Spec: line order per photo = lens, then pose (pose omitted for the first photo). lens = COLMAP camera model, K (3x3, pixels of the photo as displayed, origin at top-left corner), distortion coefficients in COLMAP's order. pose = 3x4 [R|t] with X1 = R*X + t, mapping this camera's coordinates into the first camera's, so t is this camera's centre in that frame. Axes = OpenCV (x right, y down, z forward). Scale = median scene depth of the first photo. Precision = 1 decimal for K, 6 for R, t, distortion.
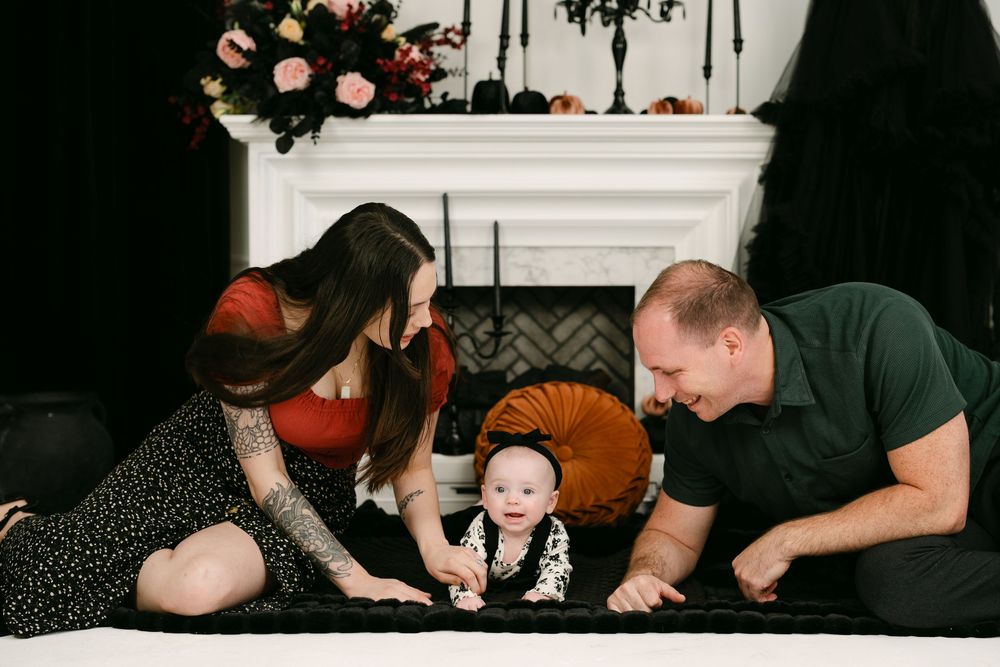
lens RADIAL K [[1448.2, 0, 487.5], [0, 1448.2, 336.0], [0, 0, 1]] dist [0.007106, 0.020572]
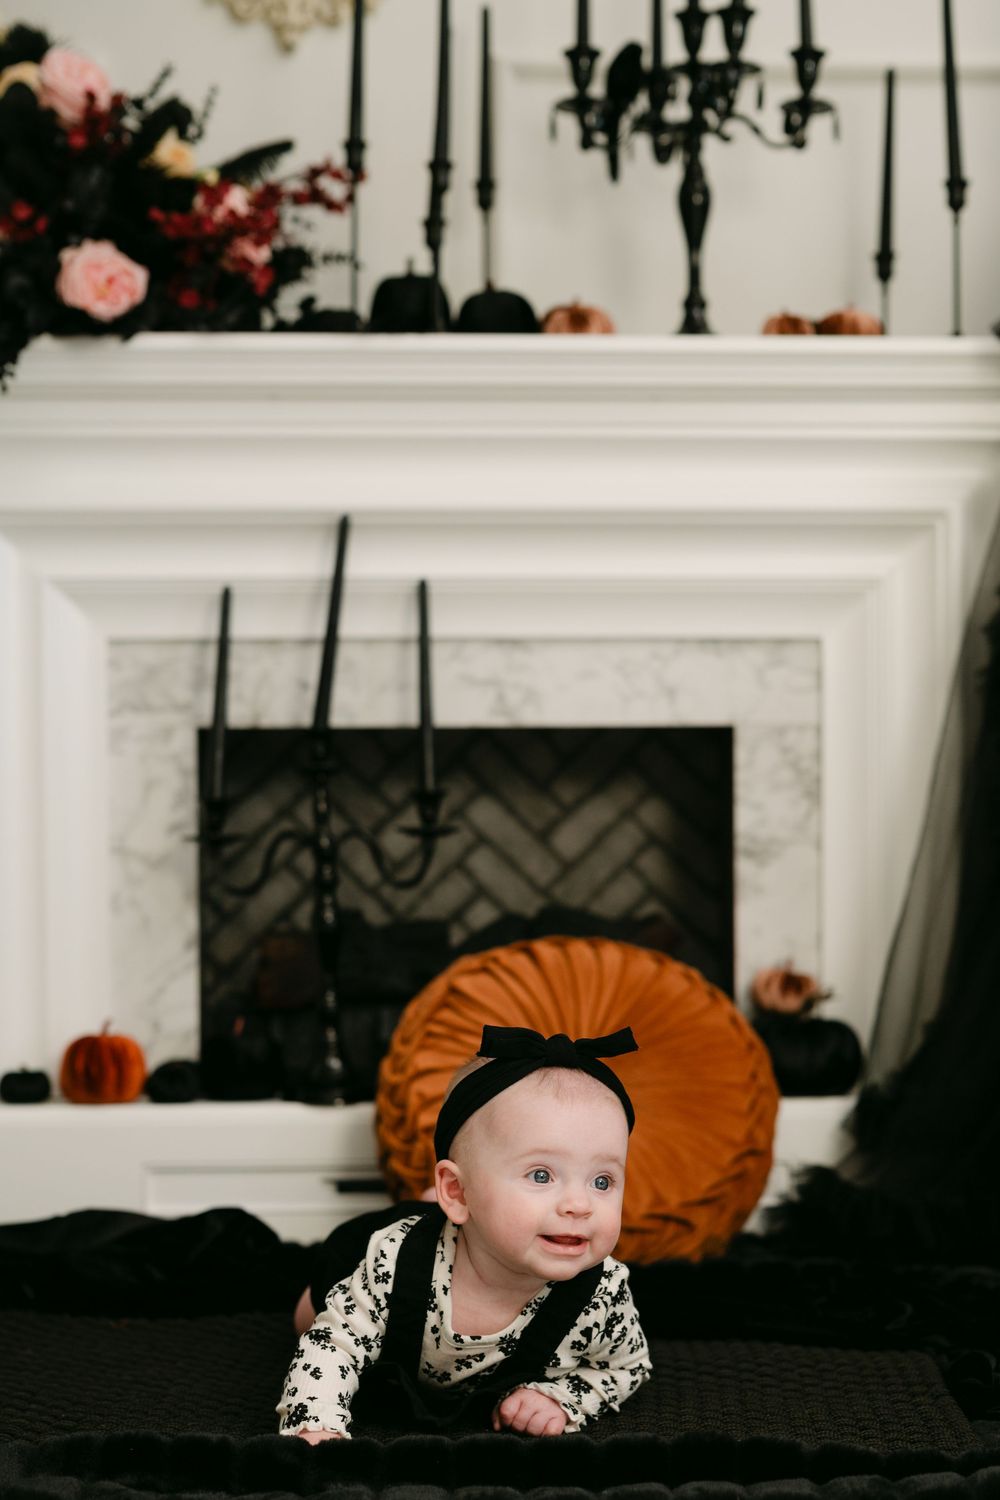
lens RADIAL K [[2516.0, 0, 546.9], [0, 2516.0, 884.0], [0, 0, 1]] dist [-0.005528, 0.070597]
pose [[0.998884, -0.005859, 0.046871, 0.007037], [0.006866, 0.999749, -0.021337, 0.031068], [-0.046735, 0.021635, 0.998673, 0.227189]]
